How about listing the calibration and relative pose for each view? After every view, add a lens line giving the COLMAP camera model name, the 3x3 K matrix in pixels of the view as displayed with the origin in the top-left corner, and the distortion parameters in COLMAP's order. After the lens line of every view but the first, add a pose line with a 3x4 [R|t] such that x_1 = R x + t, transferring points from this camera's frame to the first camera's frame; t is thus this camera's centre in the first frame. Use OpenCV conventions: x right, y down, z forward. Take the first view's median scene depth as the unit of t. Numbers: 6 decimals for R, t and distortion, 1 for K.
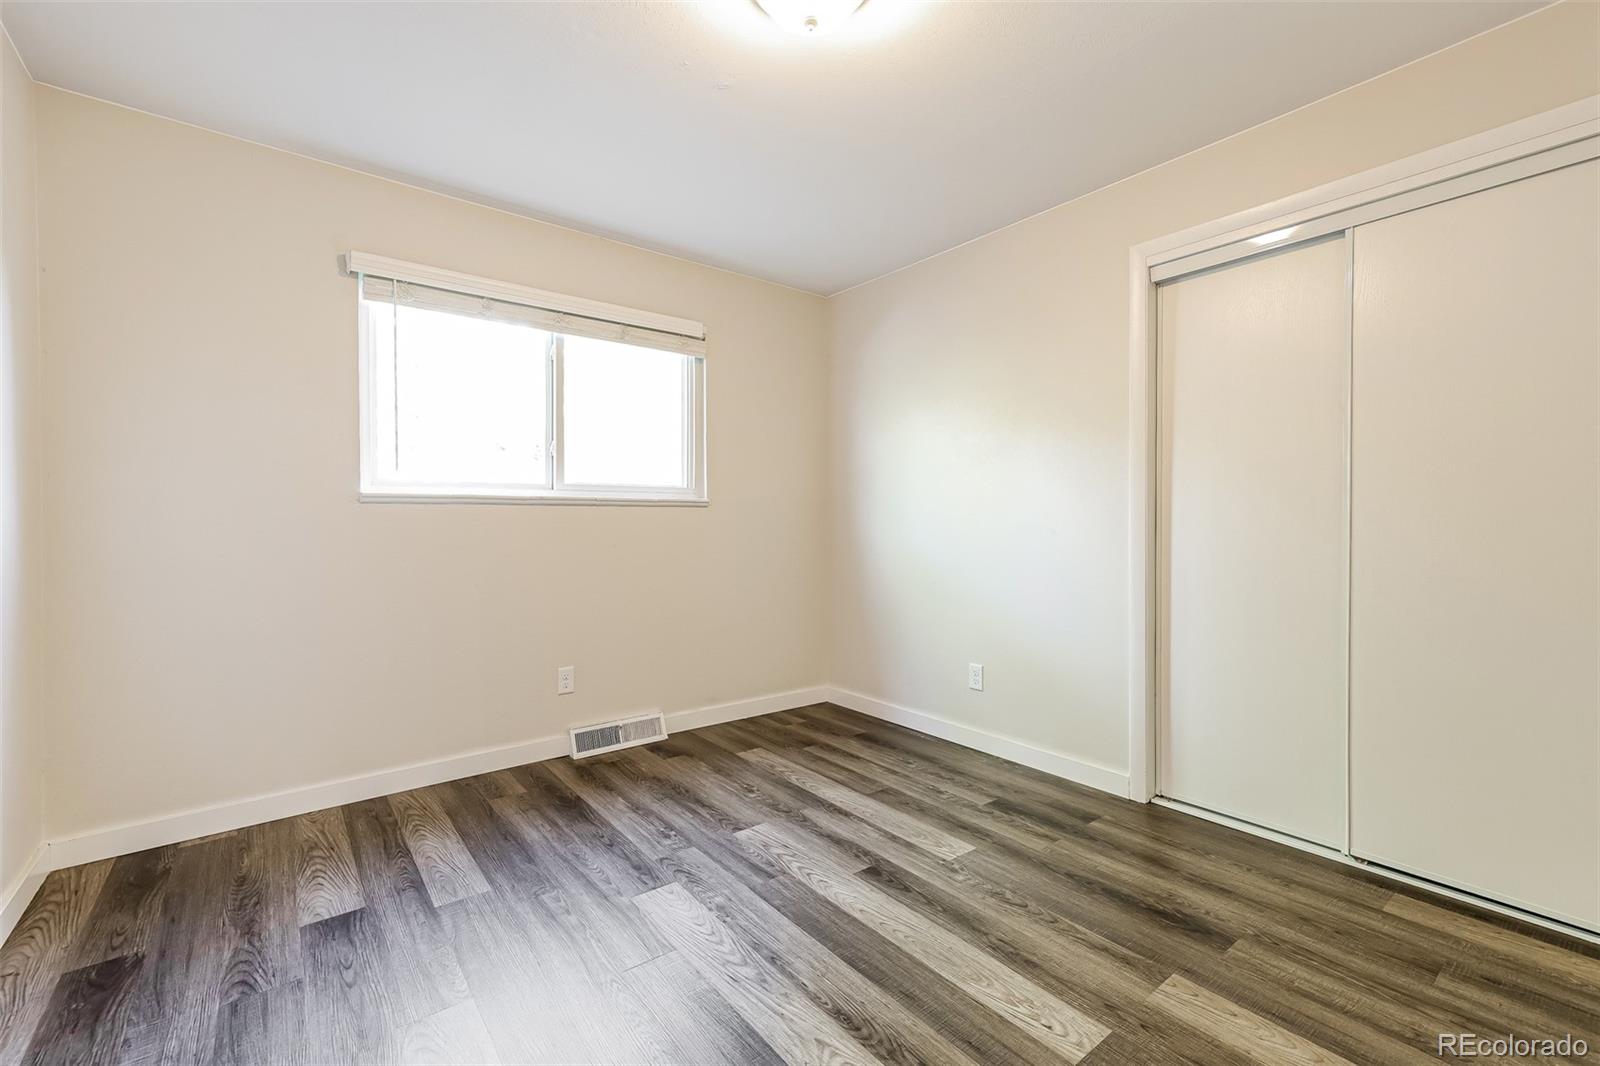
lens RADIAL K [[681.5, 0, 794.0], [0, 681.5, 522.4], [0, 0, 1]] dist [0.008221, 0.000823]
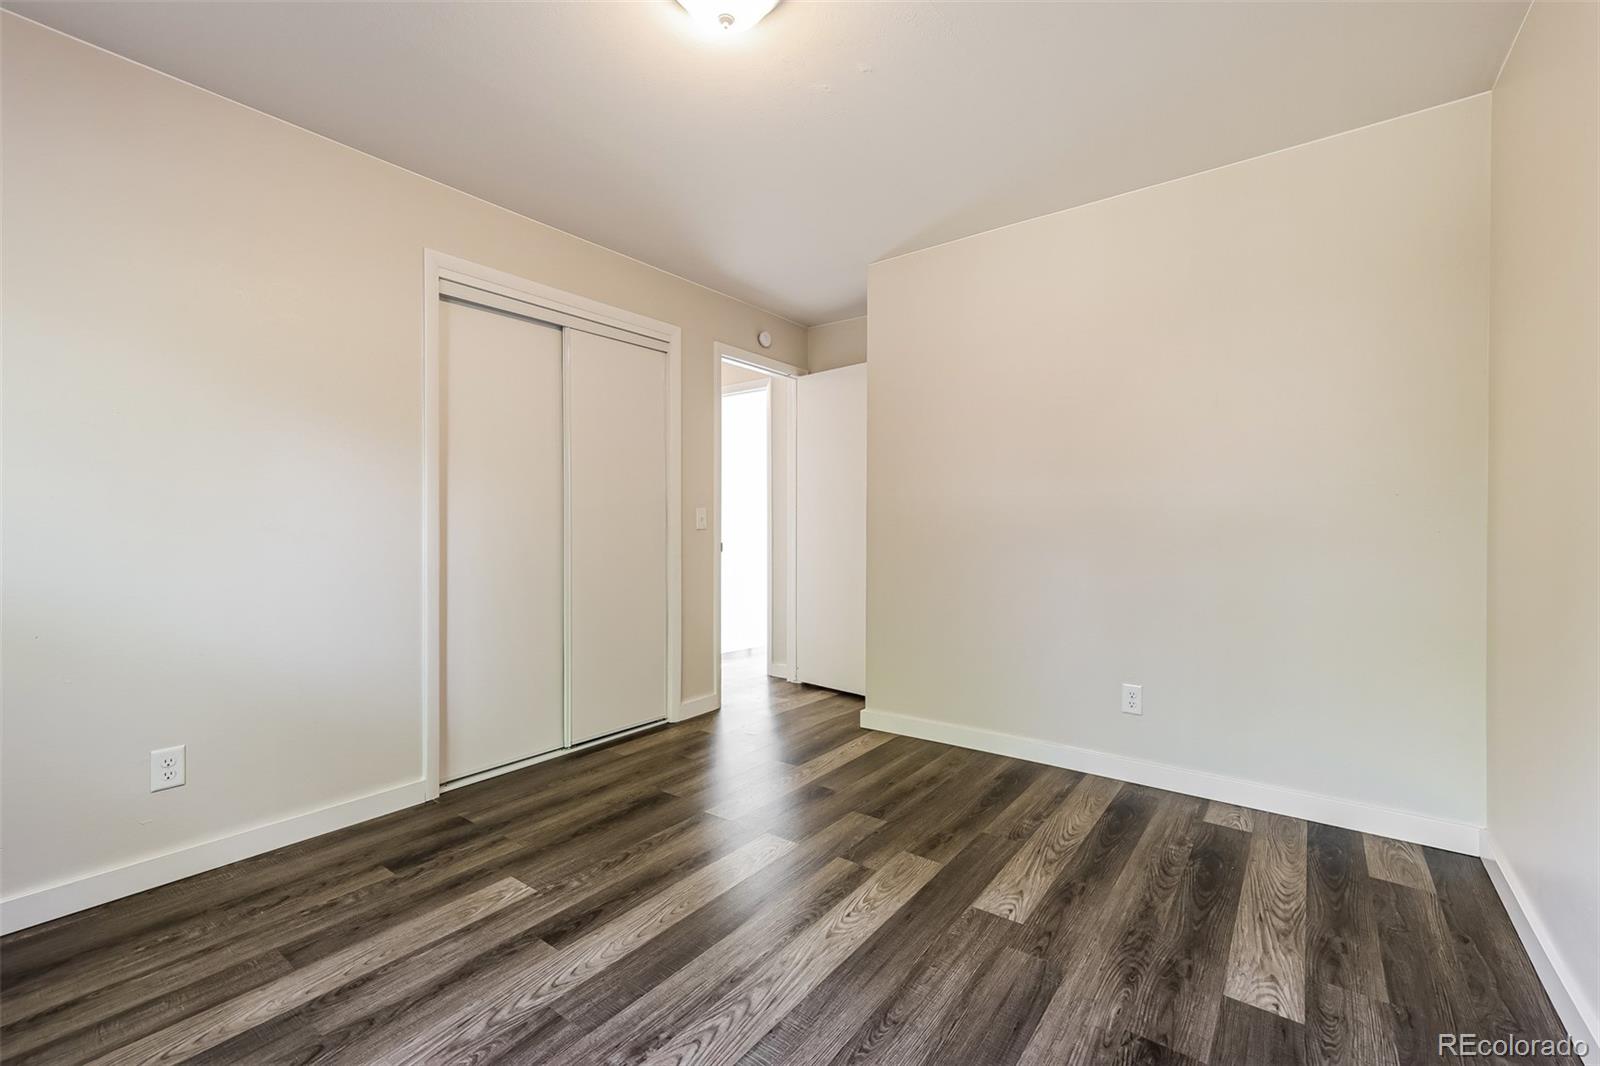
lens RADIAL K [[681.5, 0, 800.8], [0, 681.5, 531.1], [0, 0, 1]] dist [0.008221, 0.000823]
pose [[-0.270389, -0.004367, 0.962741, -0.681372], [0.003201, 0.999980, 0.005435, 0.007370], [-0.962746, 0.004551, -0.270370, 0.821330]]
